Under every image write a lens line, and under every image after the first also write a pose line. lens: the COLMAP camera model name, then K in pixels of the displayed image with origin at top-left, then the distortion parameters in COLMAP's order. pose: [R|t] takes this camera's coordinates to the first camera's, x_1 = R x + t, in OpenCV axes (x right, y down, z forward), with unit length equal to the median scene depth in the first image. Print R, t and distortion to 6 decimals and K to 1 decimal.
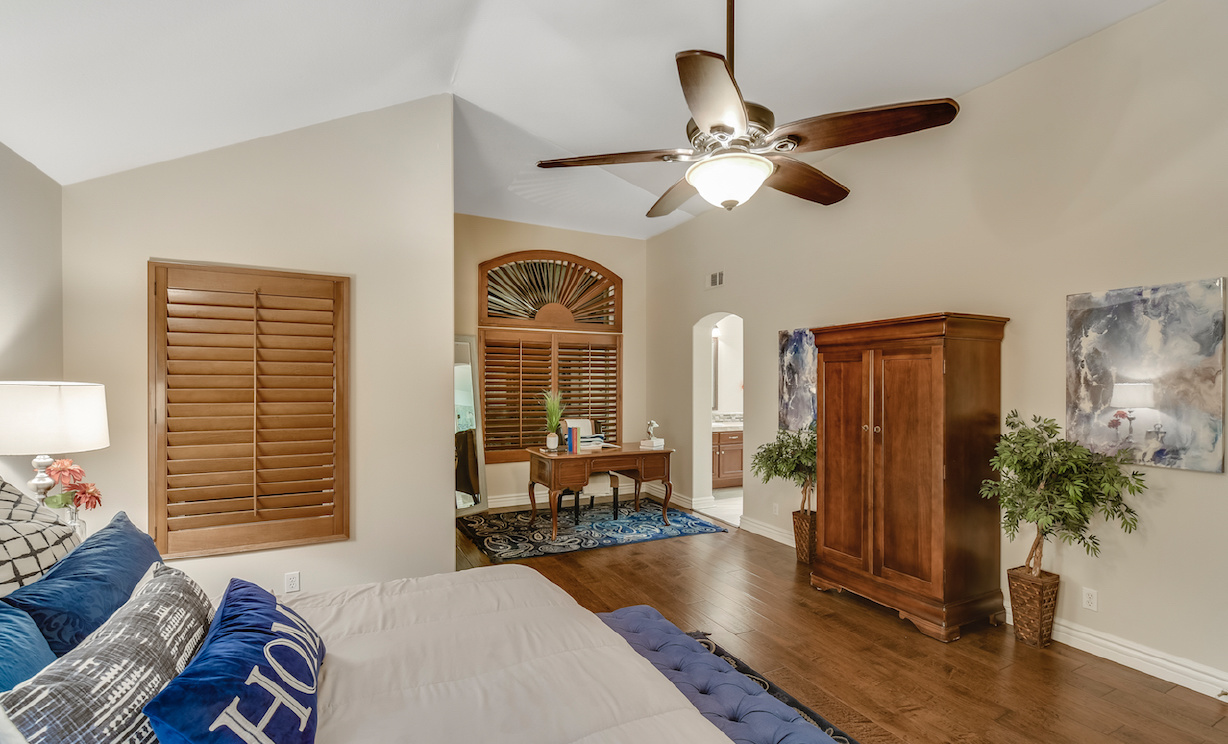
lens RADIAL K [[532.2, 0, 615.5], [0, 532.2, 374.8], [0, 0, 1]] dist [-0.002753, -0.000361]
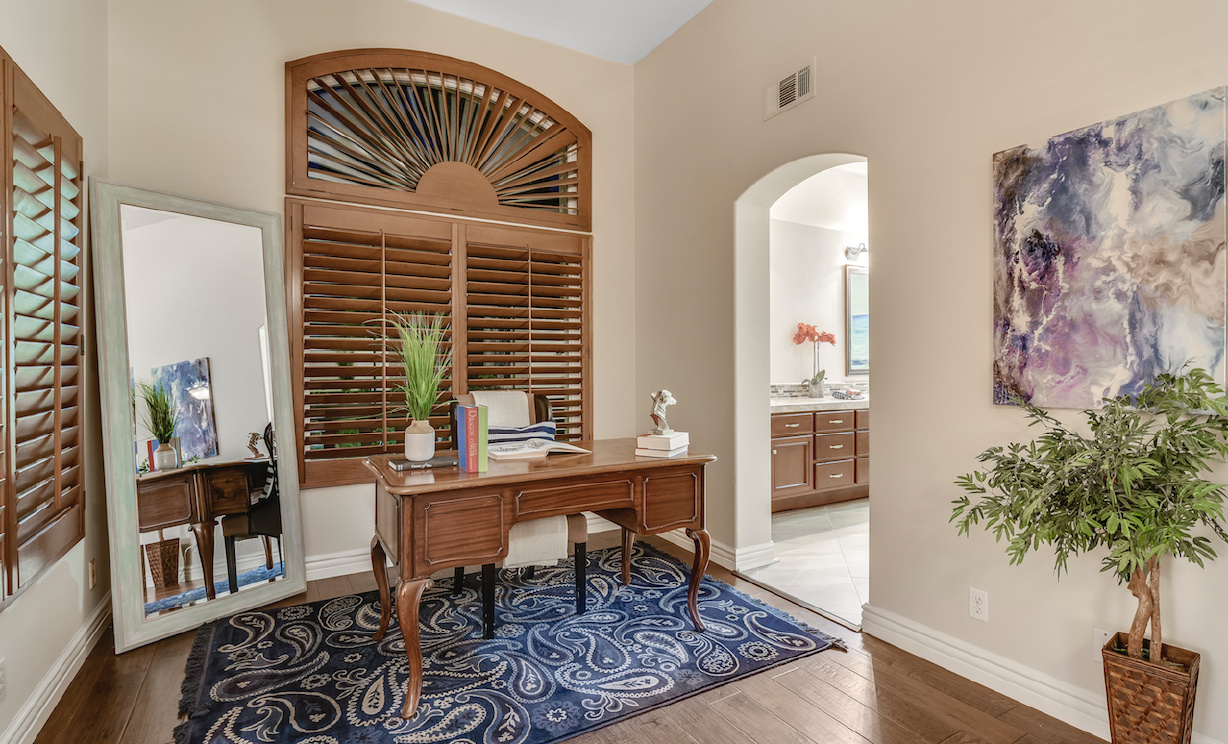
lens RADIAL K [[574.2, 0, 600.7], [0, 574.2, 363.0], [0, 0, 1]] dist [0.000424, -0.000084]
pose [[0.999504, -0.008201, 0.030420, 0.004039], [0.007935, 0.999929, 0.008874, 0.059102], [-0.030490, -0.008628, 0.999498, 0.531053]]
